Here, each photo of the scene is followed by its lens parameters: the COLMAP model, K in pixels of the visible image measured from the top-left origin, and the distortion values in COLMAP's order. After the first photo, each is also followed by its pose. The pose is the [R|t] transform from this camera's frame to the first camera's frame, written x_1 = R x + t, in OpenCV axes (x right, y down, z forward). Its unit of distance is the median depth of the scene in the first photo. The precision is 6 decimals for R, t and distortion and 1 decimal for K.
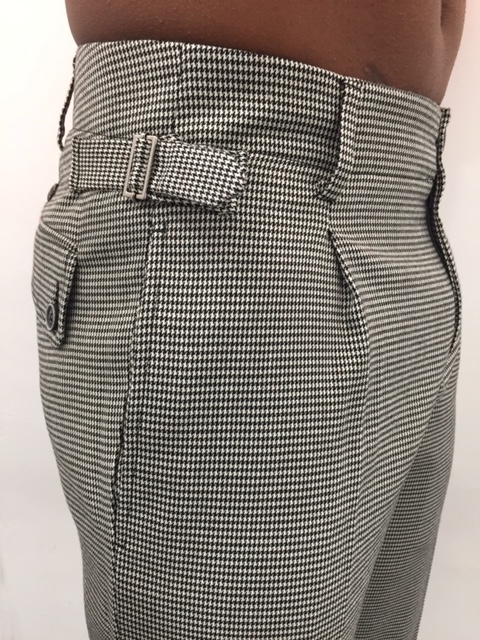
lens RADIAL K [[540.8, 0, 239.5], [0, 540.8, 320.4], [0, 0, 1]] dist [0.002582, 0.000059]
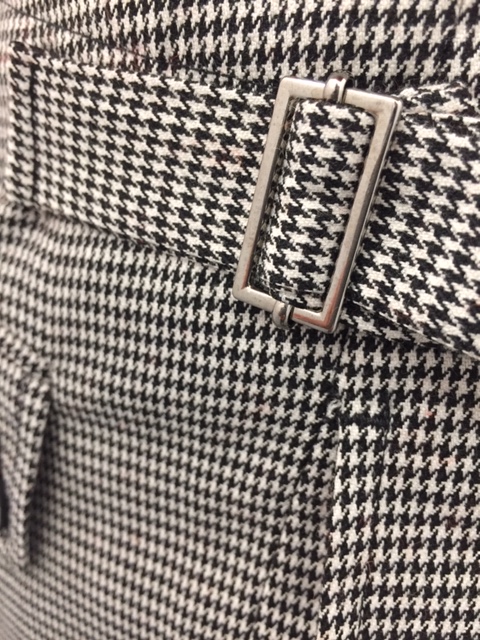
lens RADIAL K [[587.3, 0, 240.6], [0, 587.3, 319.4], [0, 0, 1]] dist [-0.012743, -0.005743]
pose [[0.989907, -0.042785, 0.135108, -0.259477], [0.008857, 0.970154, 0.242328, -0.300278], [-0.141443, -0.238685, 0.960741, 0.709044]]
